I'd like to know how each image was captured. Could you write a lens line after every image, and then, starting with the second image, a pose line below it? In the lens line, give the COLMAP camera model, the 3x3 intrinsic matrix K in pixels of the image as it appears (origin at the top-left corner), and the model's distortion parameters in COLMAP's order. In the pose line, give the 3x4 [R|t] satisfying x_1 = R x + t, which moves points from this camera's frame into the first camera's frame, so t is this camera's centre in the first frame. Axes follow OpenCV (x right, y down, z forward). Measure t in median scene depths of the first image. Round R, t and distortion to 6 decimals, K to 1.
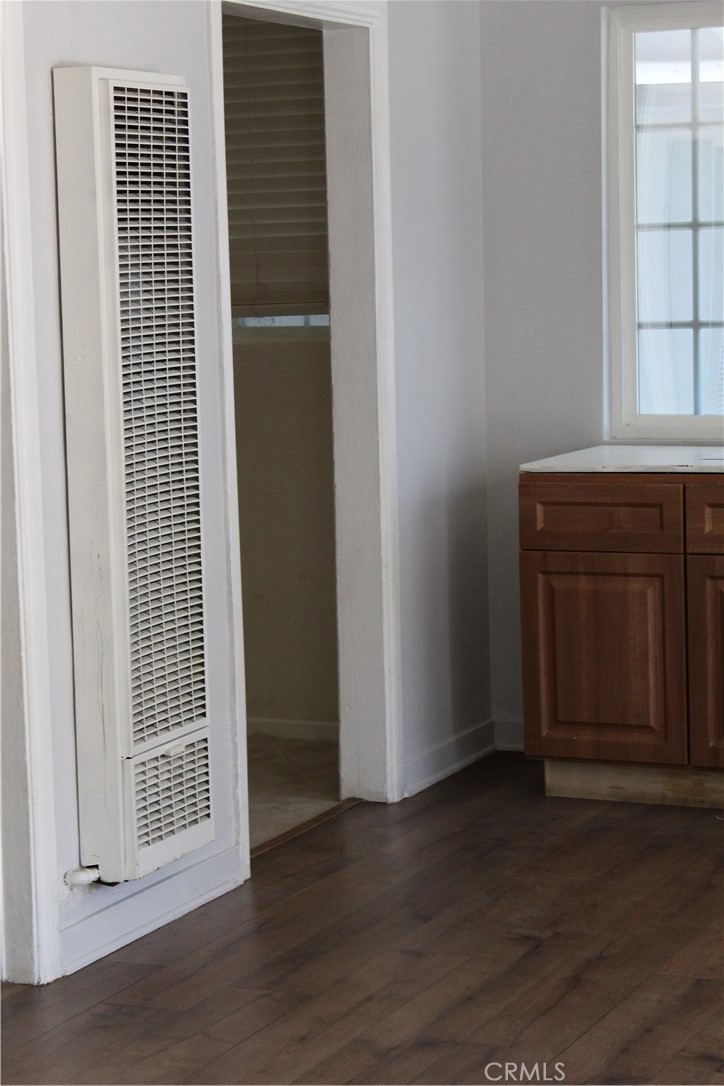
lens RADIAL K [[2563.0, 0, 362.0], [0, 2563.0, 543.0], [0, 0, 1]] dist [0.059947, 0.740505]
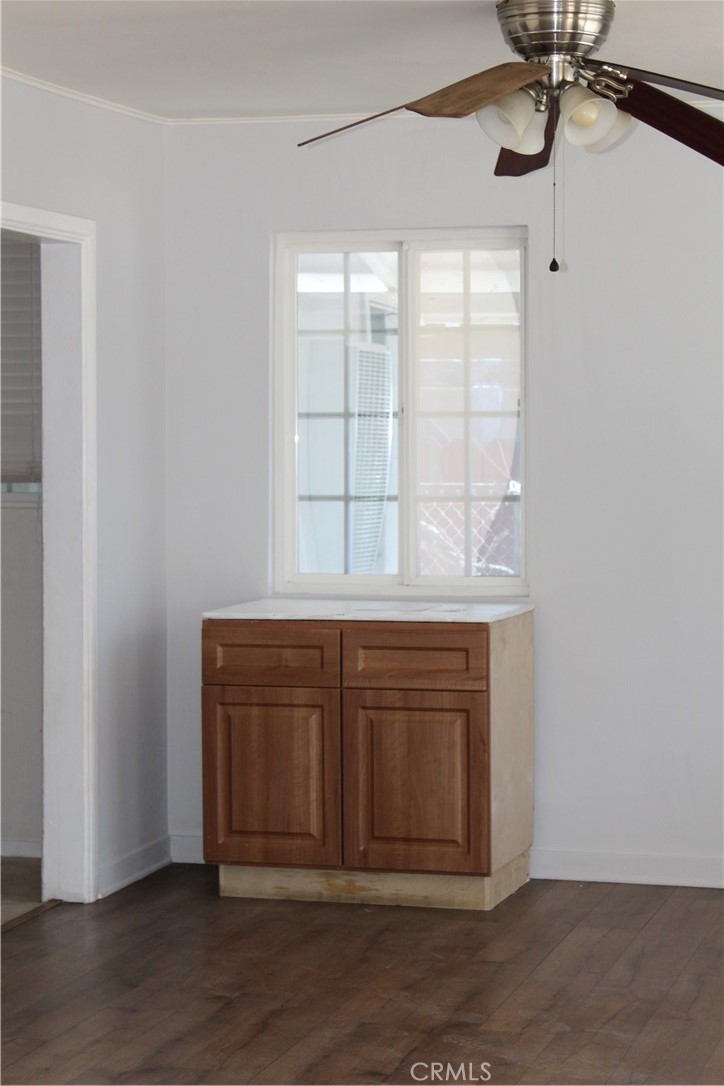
lens RADIAL K [[2563.0, 0, 362.0], [0, 2563.0, 543.0], [0, 0, 1]] dist [0.059947, 0.740505]
pose [[0.987791, 0.016980, 0.154854, -0.050385], [-0.006331, 0.997596, -0.069003, 0.018935], [-0.155653, 0.067180, 0.985525, -0.182922]]
